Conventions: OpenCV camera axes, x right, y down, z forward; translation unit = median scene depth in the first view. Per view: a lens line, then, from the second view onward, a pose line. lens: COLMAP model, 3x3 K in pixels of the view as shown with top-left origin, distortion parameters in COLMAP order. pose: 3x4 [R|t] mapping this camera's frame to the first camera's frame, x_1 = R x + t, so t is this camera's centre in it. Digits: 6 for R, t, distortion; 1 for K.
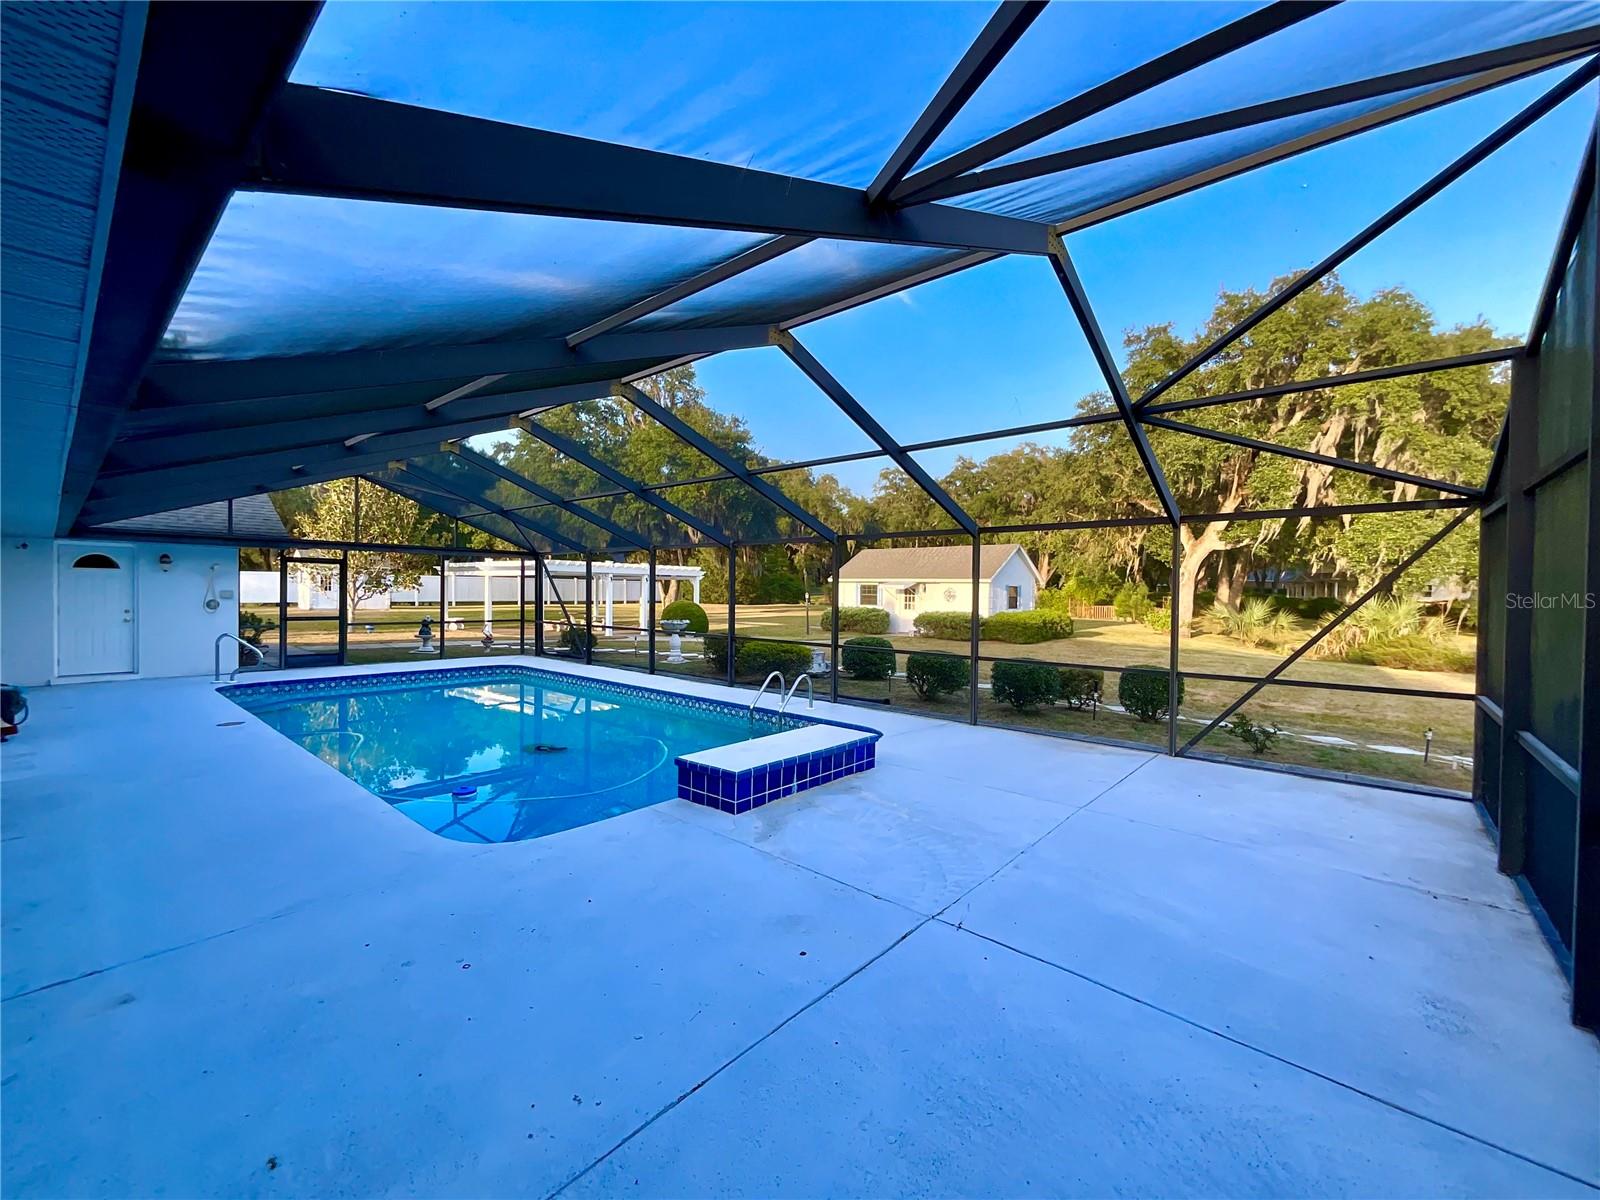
lens RADIAL K [[650.6, 0, 805.2], [0, 650.6, 596.9], [0, 0, 1]] dist [-0.002278, -0.000116]
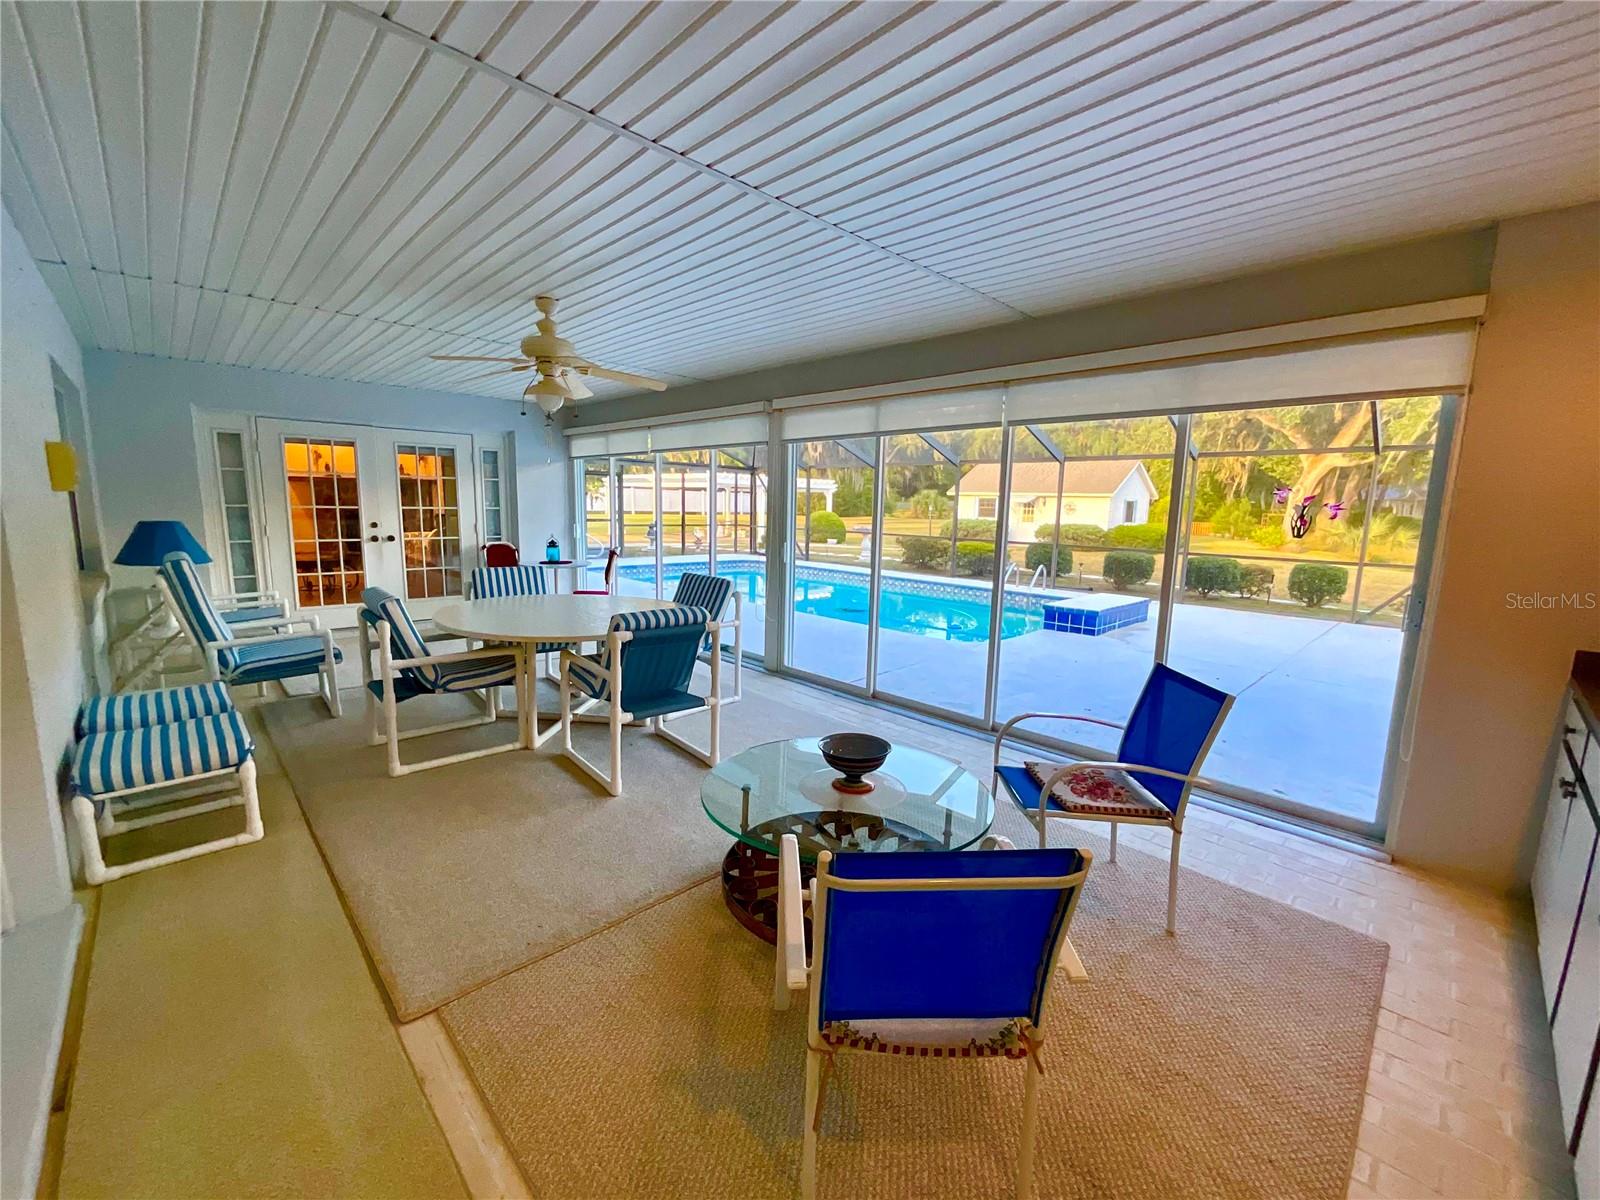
lens RADIAL K [[650.6, 0, 800.6], [0, 650.6, 600.6], [0, 0, 1]] dist [-0.002278, -0.000116]
pose [[0.996232, 0.021066, -0.084128, -0.125987], [-0.009466, 0.990667, 0.135972, 0.006138], [0.086207, -0.134663, 0.987134, -0.115329]]
